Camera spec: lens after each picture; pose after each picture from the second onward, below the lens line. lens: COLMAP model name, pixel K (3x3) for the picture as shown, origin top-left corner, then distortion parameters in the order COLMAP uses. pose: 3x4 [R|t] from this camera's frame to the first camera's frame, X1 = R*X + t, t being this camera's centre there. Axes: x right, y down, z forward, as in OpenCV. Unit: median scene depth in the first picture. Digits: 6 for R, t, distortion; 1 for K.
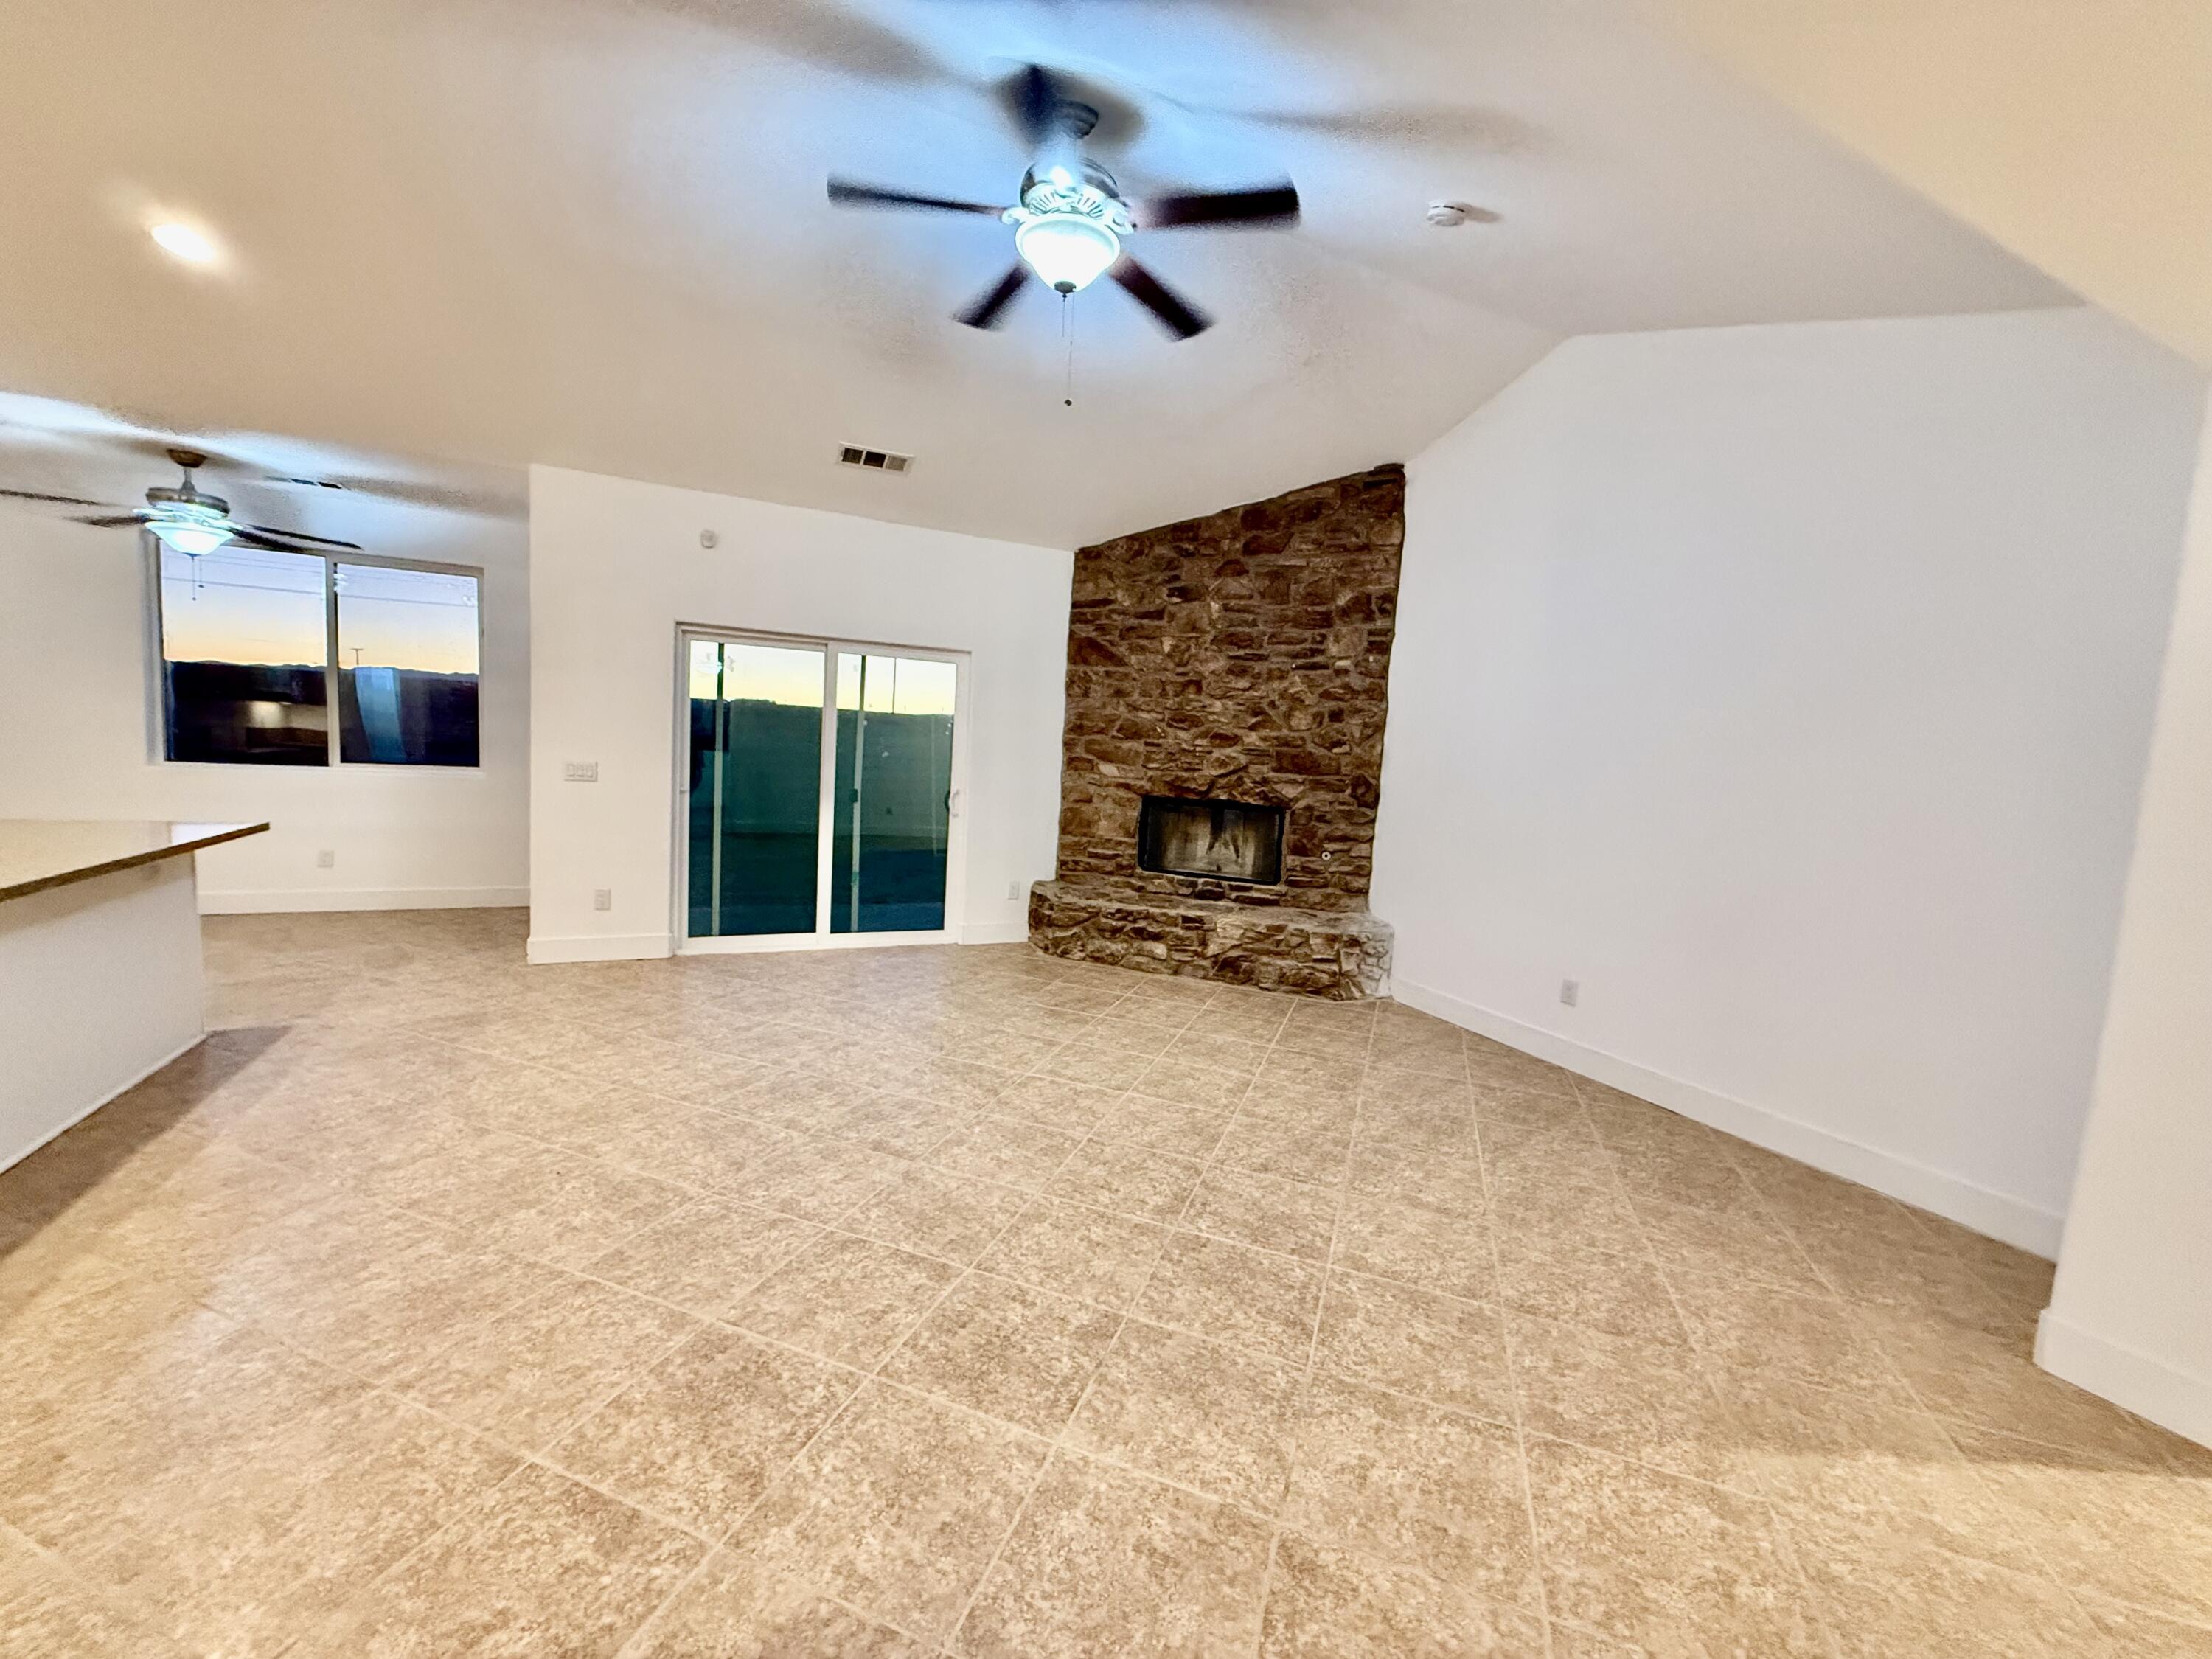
lens RADIAL K [[880.0, 0, 1097.5], [0, 880.0, 827.6], [0, 0, 1]] dist [0.001412, -0.000465]
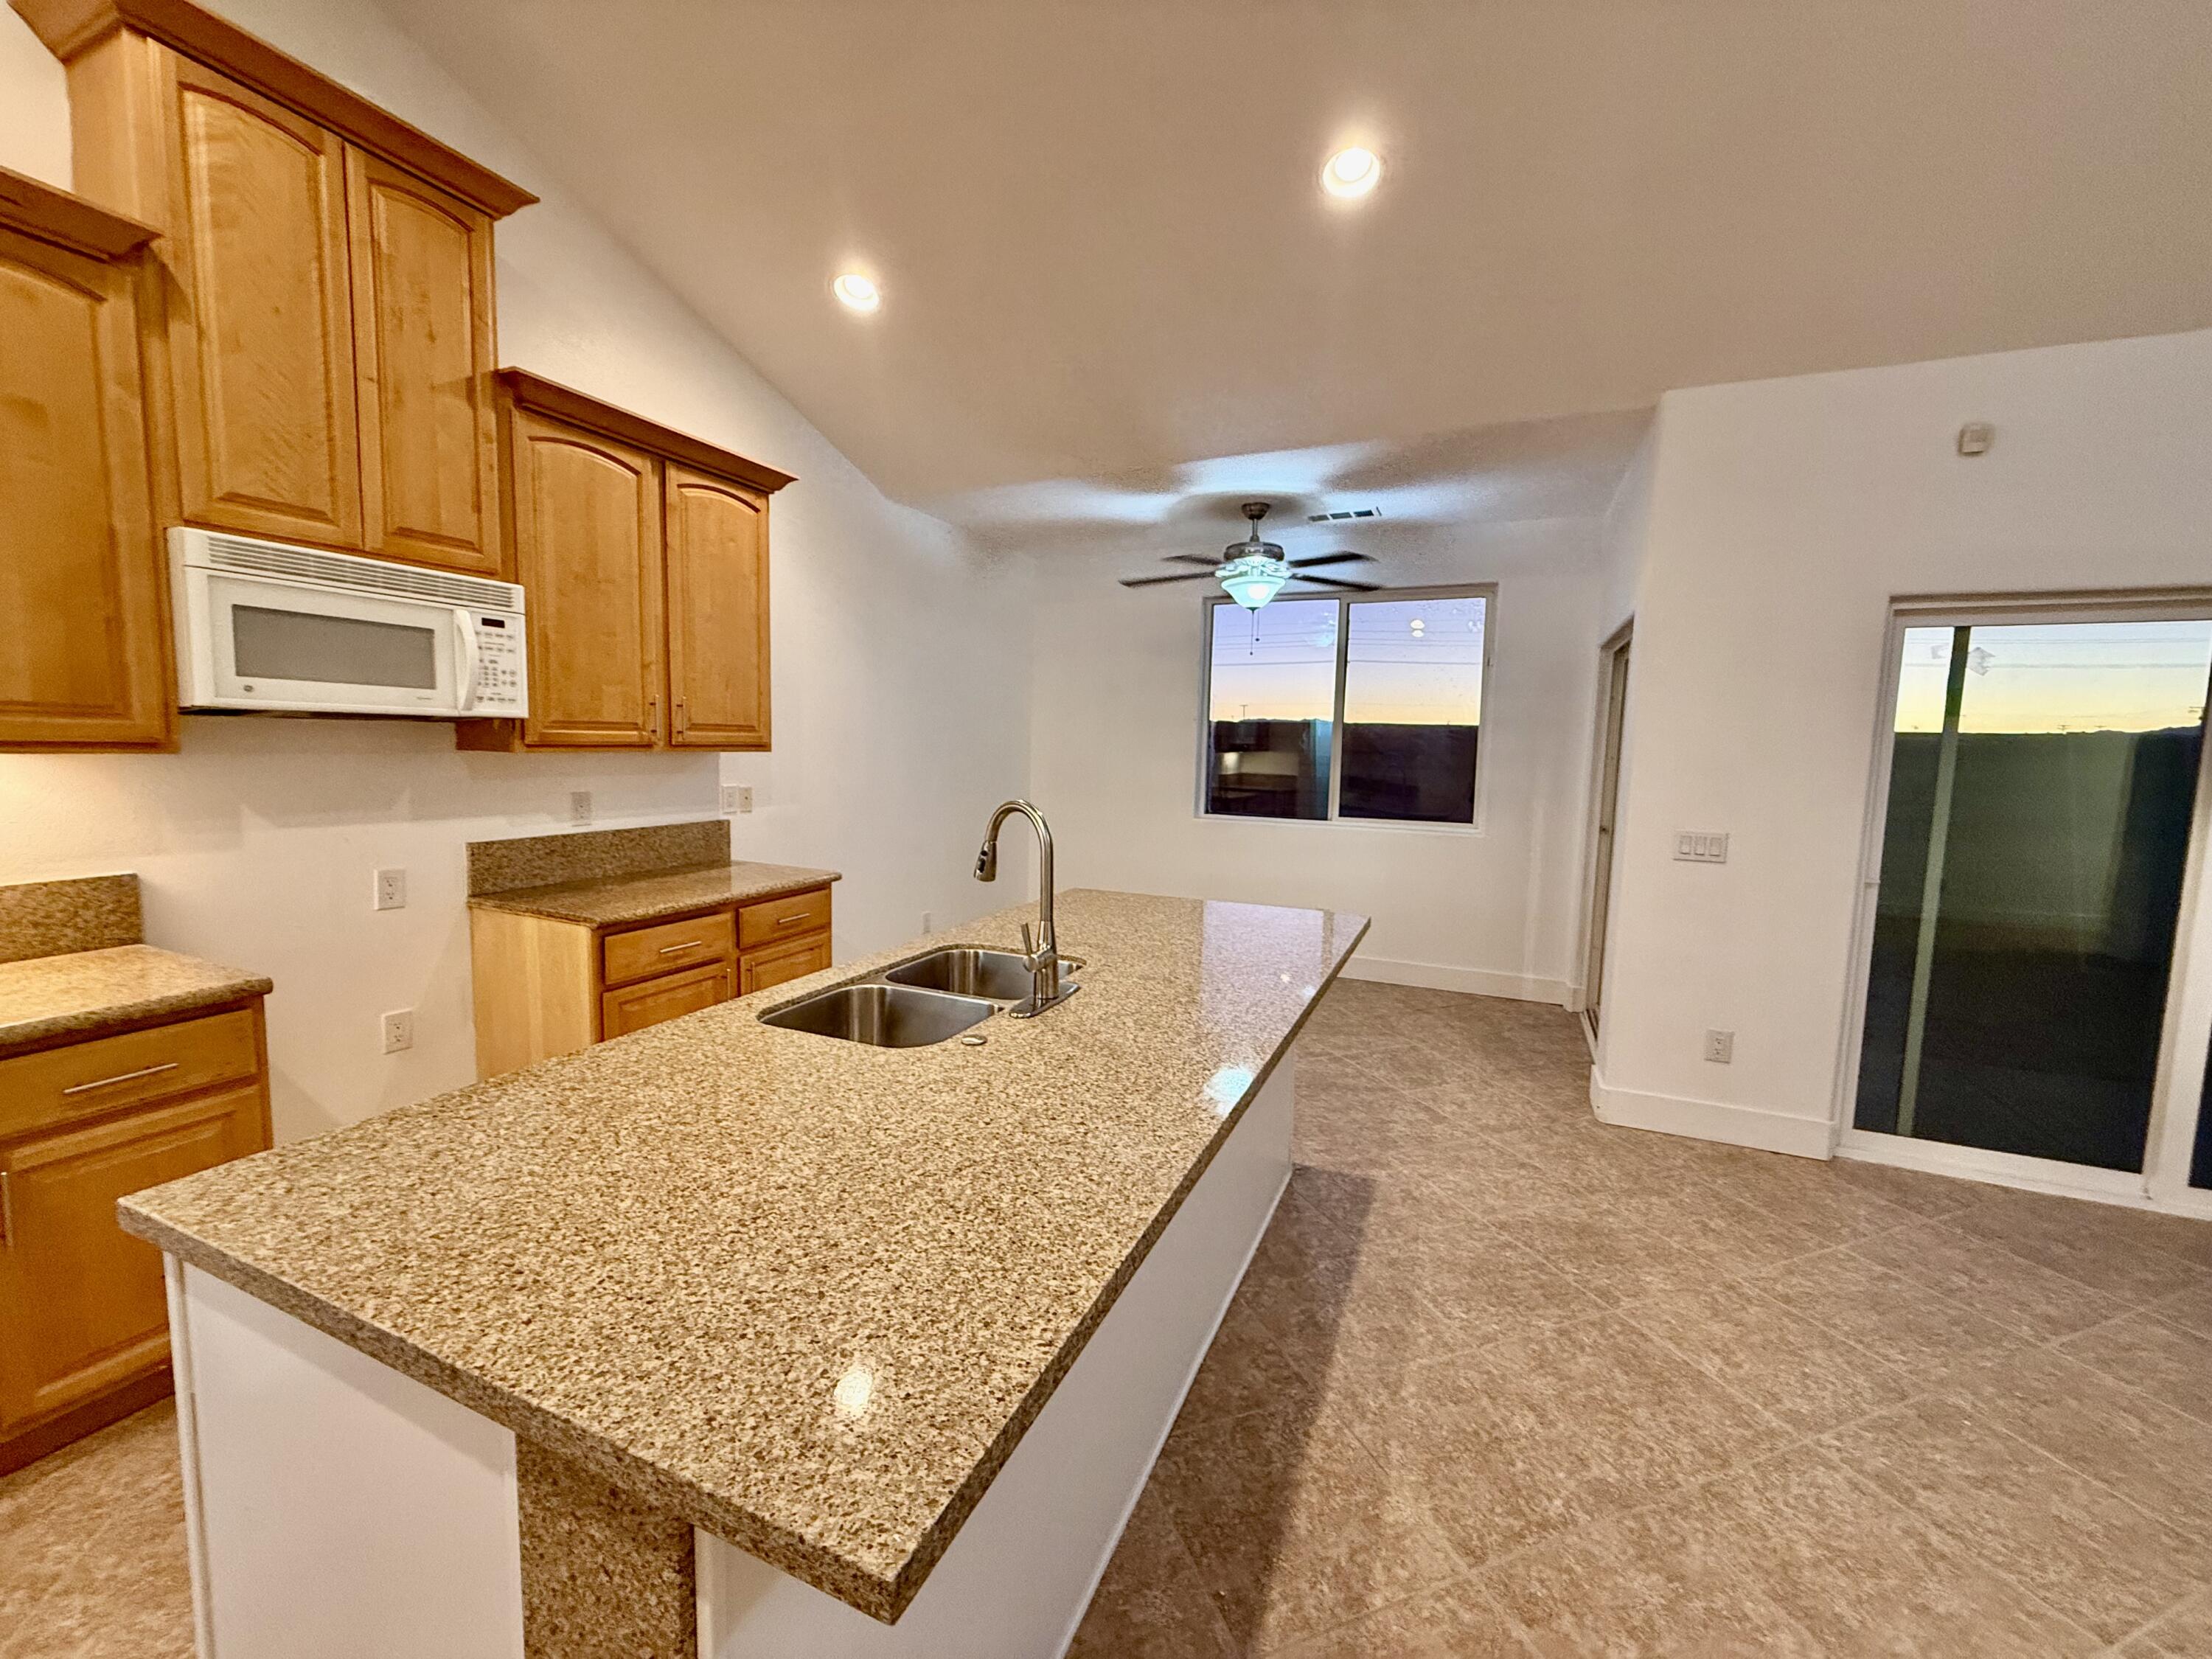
lens RADIAL K [[880.0, 0, 1097.7], [0, 880.0, 828.6], [0, 0, 1]] dist [0.001412, -0.000465]
pose [[0.657210, 0.030975, -0.753071, -0.373787], [-0.057708, 0.998290, -0.009302, -0.044221], [0.751495, 0.049571, 0.657874, 0.225096]]
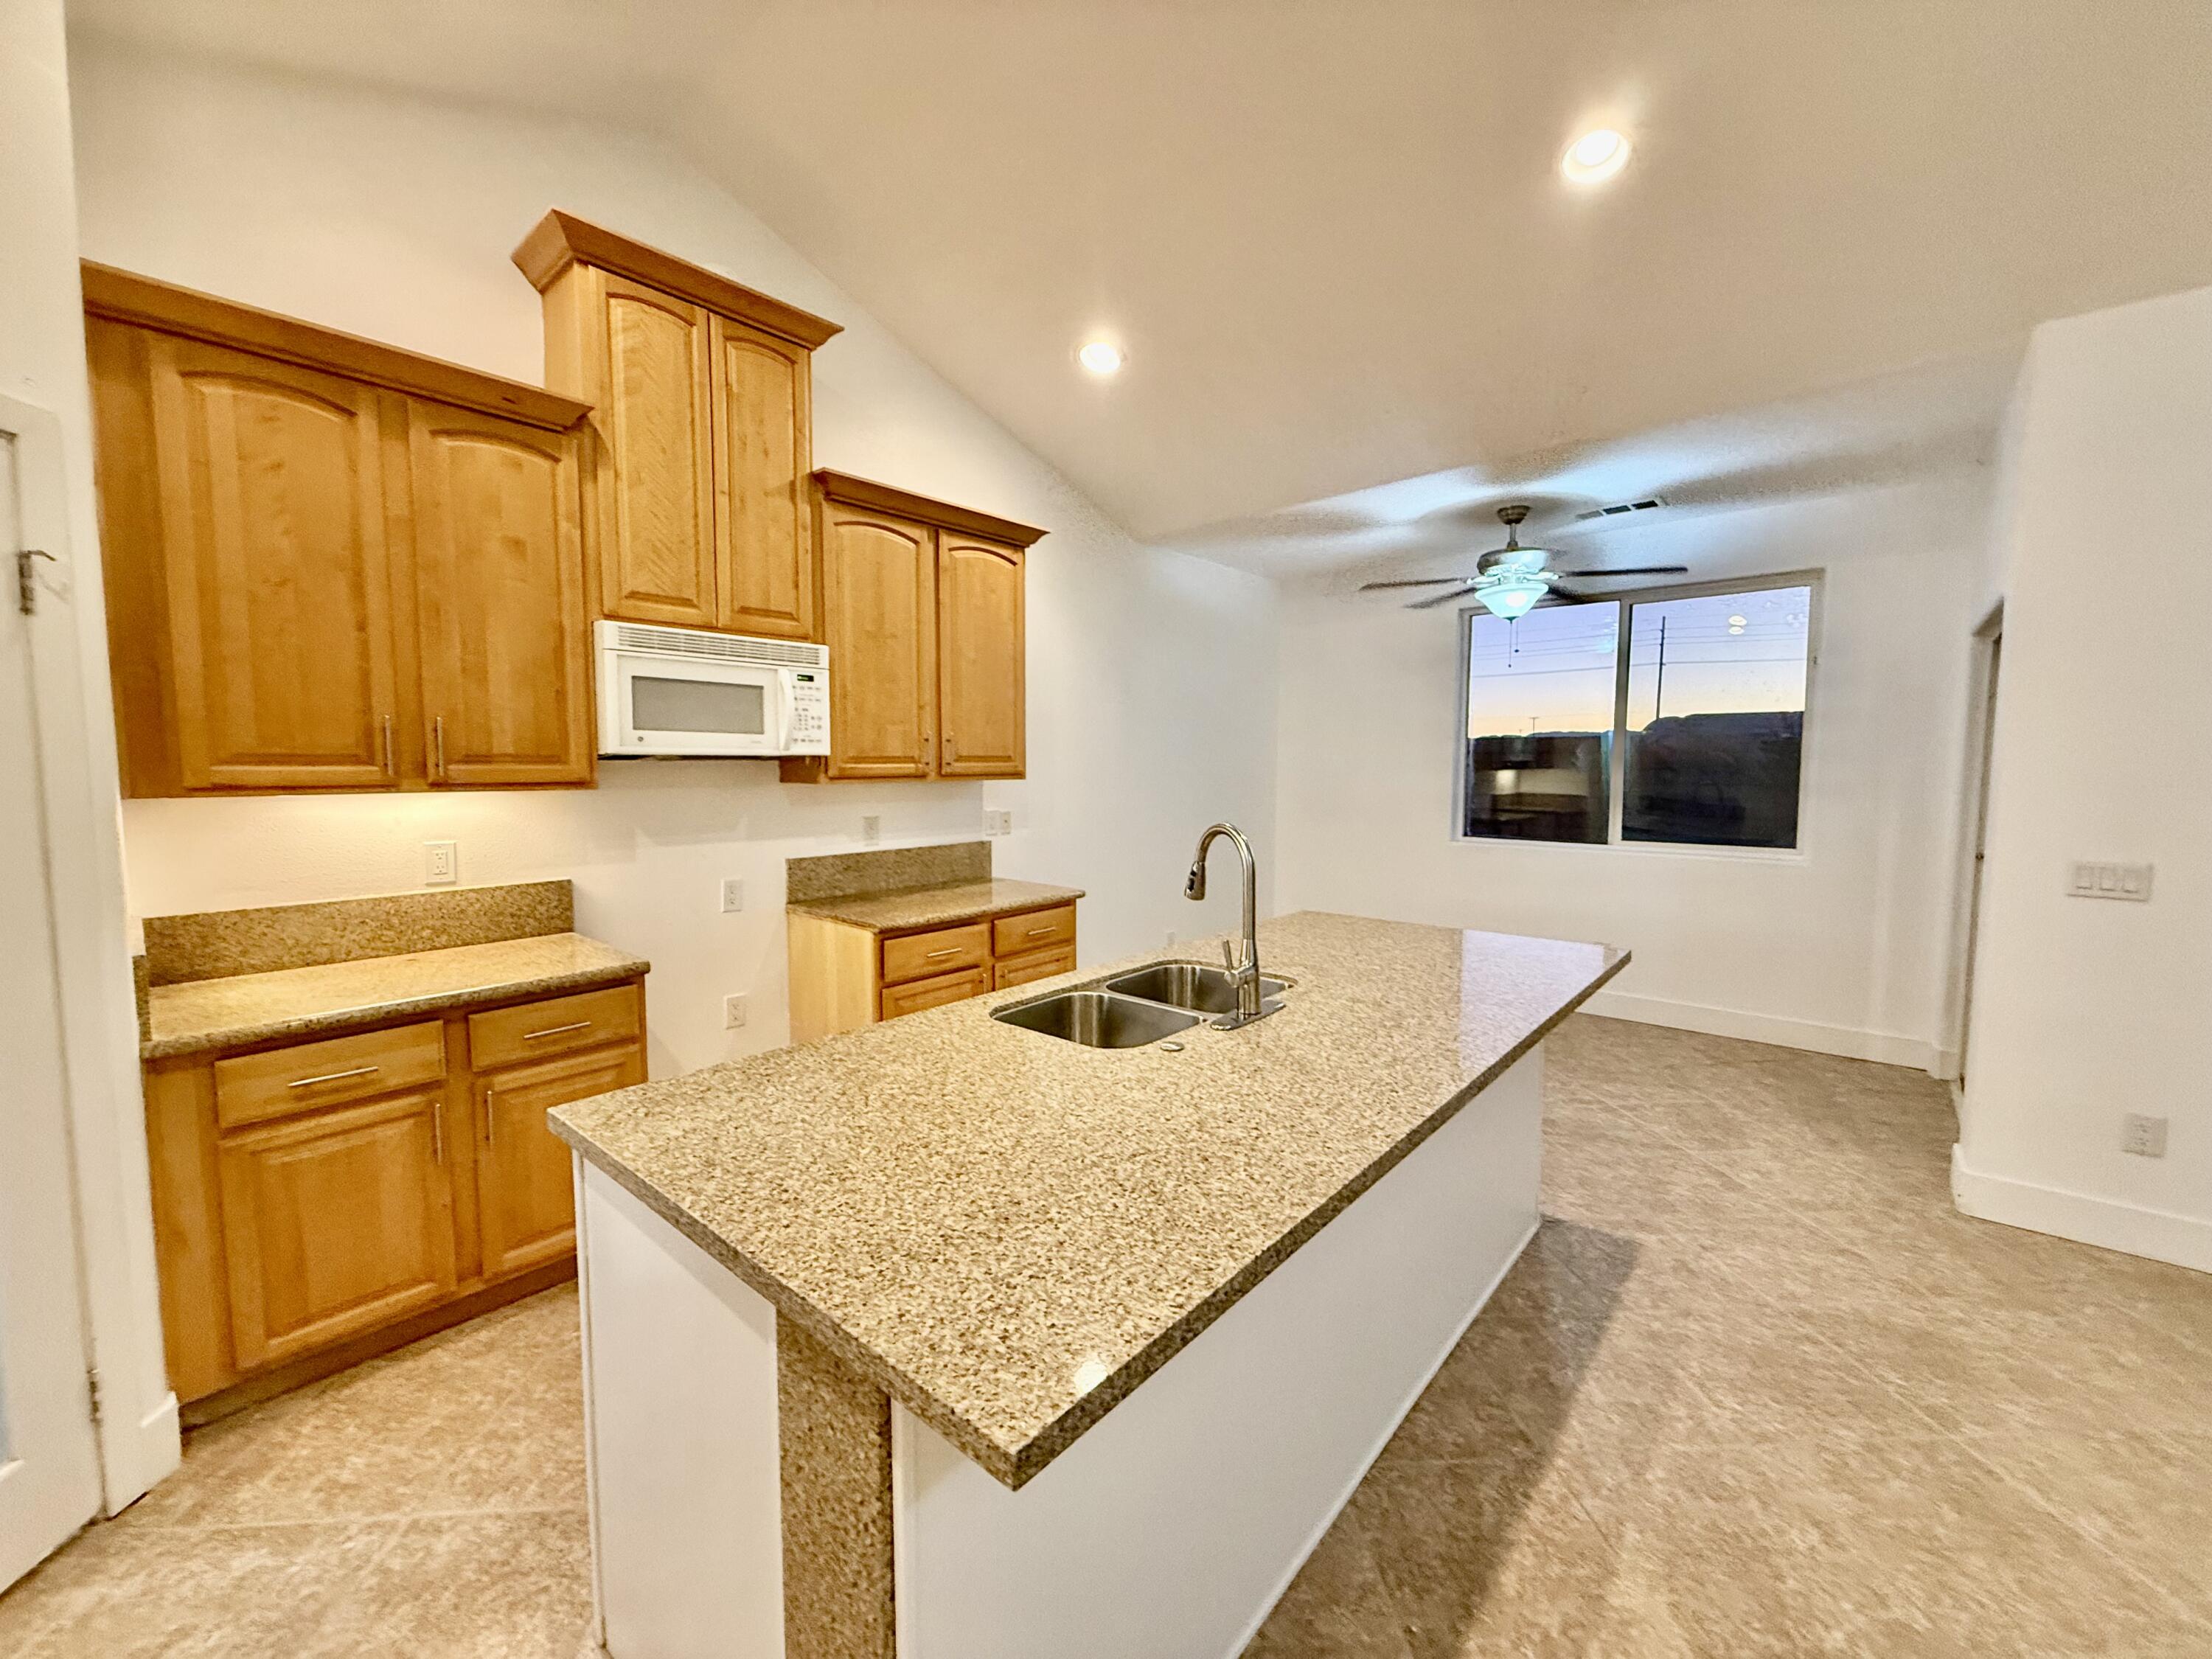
lens RADIAL K [[880.0, 0, 1097.6], [0, 880.0, 828.9], [0, 0, 1]] dist [0.001412, -0.000465]
pose [[0.408498, 0.012477, -0.912674, -0.342098], [-0.065167, 0.997754, -0.015527, -0.045506], [0.910430, 0.065819, 0.408394, 0.232400]]
